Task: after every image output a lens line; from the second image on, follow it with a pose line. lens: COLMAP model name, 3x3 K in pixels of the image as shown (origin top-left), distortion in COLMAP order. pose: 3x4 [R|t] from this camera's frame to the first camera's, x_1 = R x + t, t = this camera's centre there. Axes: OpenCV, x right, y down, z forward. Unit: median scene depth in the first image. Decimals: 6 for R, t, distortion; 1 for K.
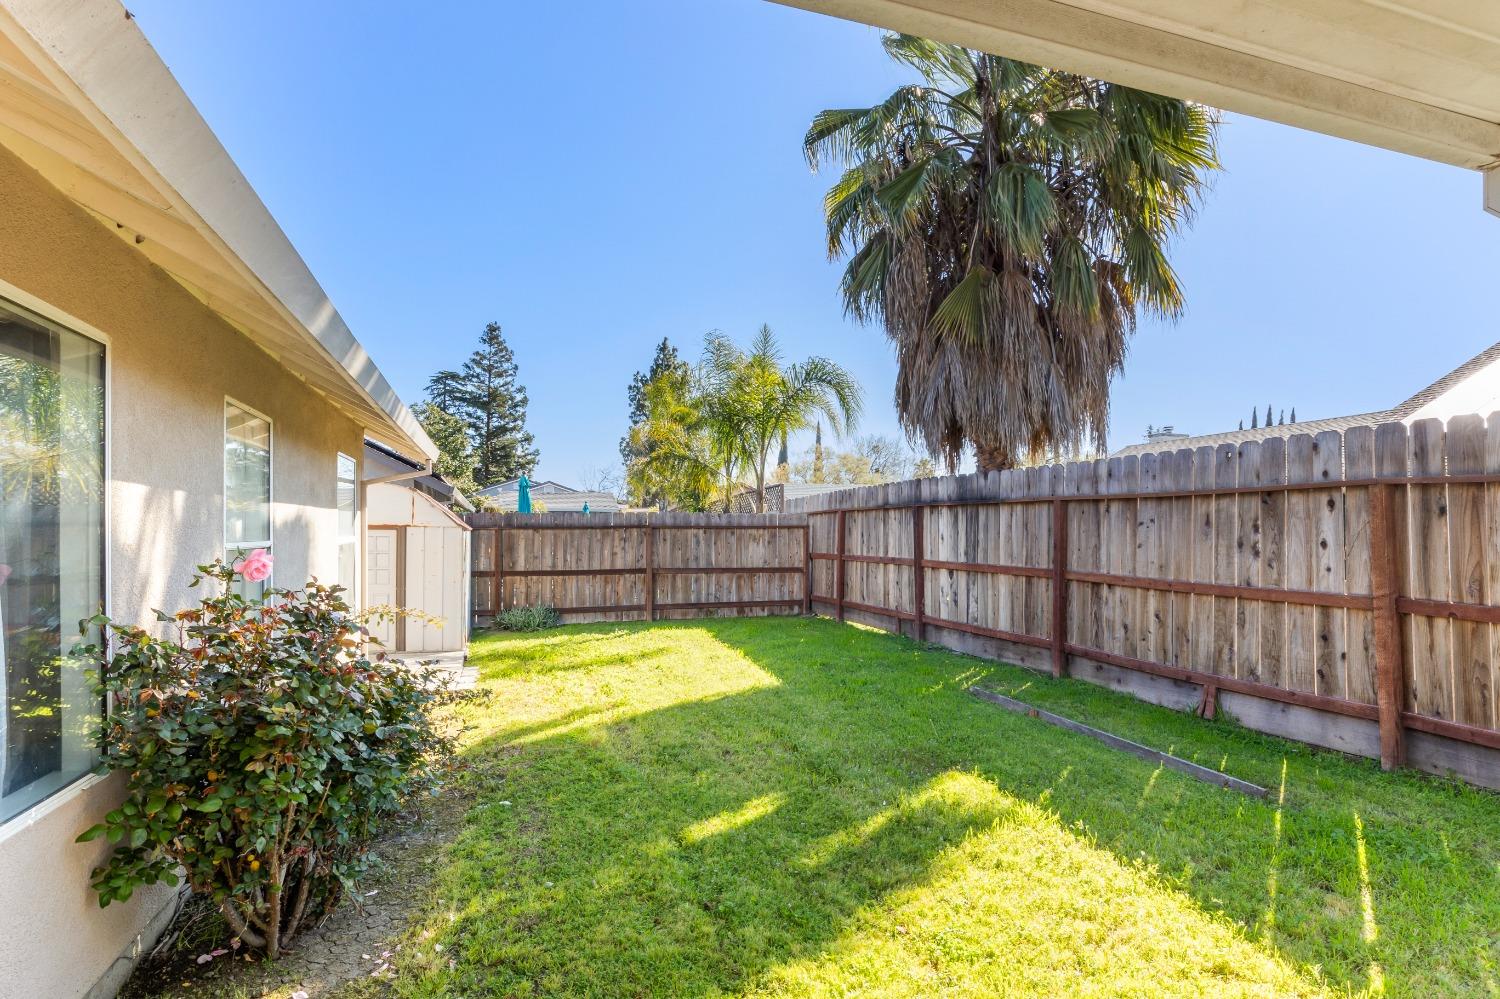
lens RADIAL K [[753.1, 0, 726.4], [0, 753.1, 529.2], [0, 0, 1]] dist [-0.014704, -0.000592]
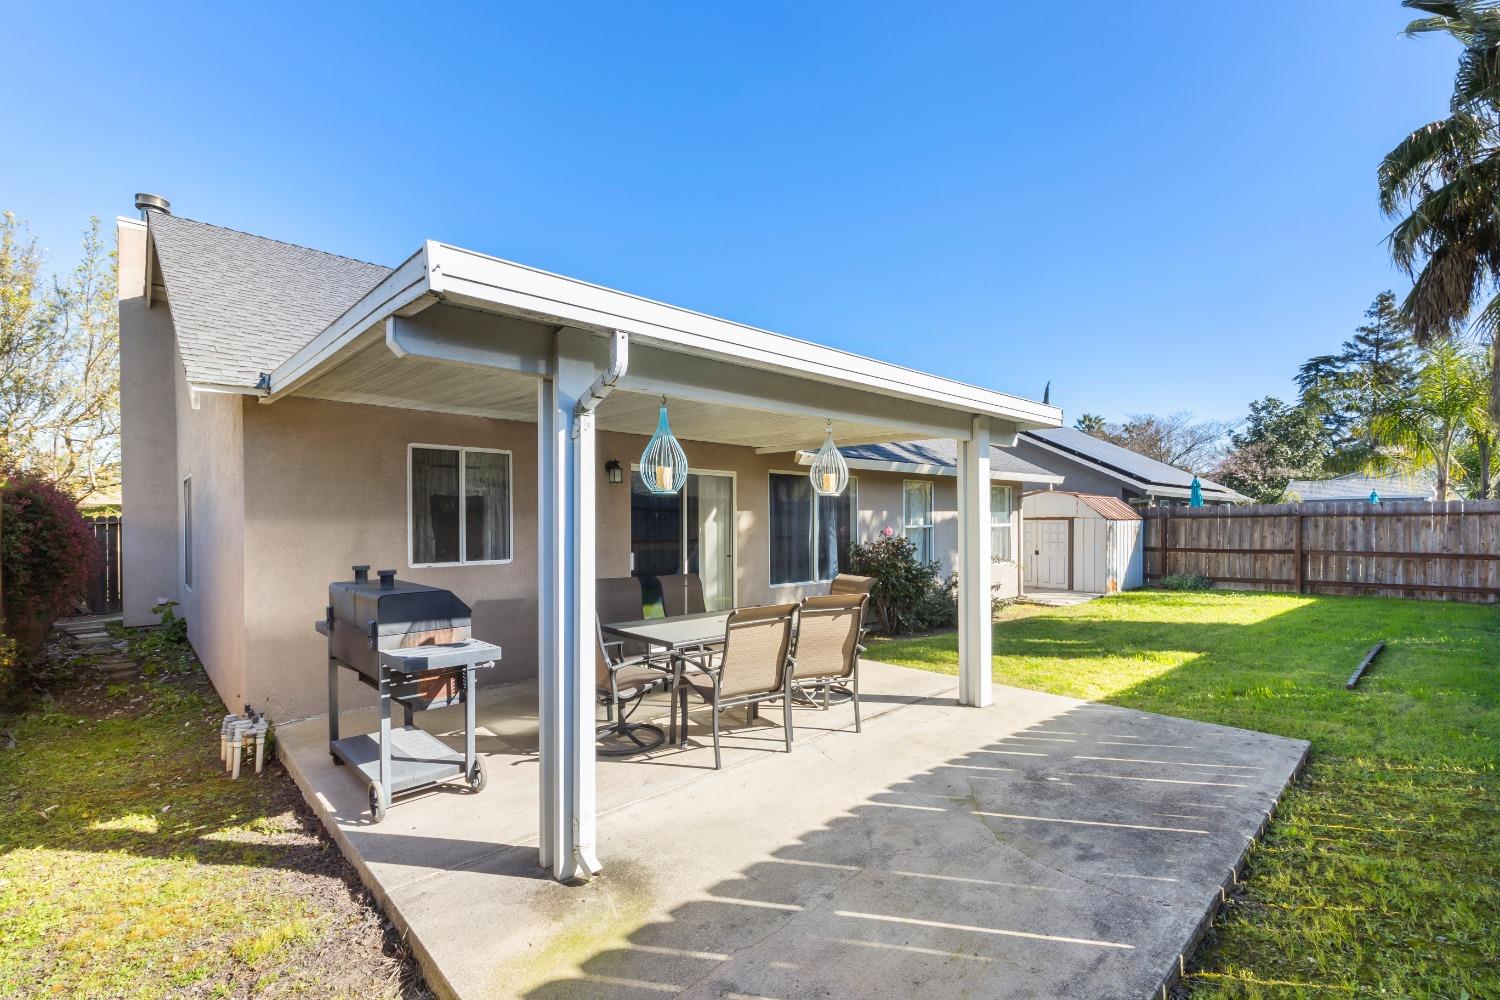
lens RADIAL K [[675.5, 0, 749.8], [0, 675.5, 519.0], [0, 0, 1]] dist [0.009178, -0.001623]
pose [[0.420905, -0.007943, -0.907070, 0.502809], [0.009816, 0.999943, -0.004201, -0.001282], [0.907052, -0.007136, 0.420959, -0.246056]]
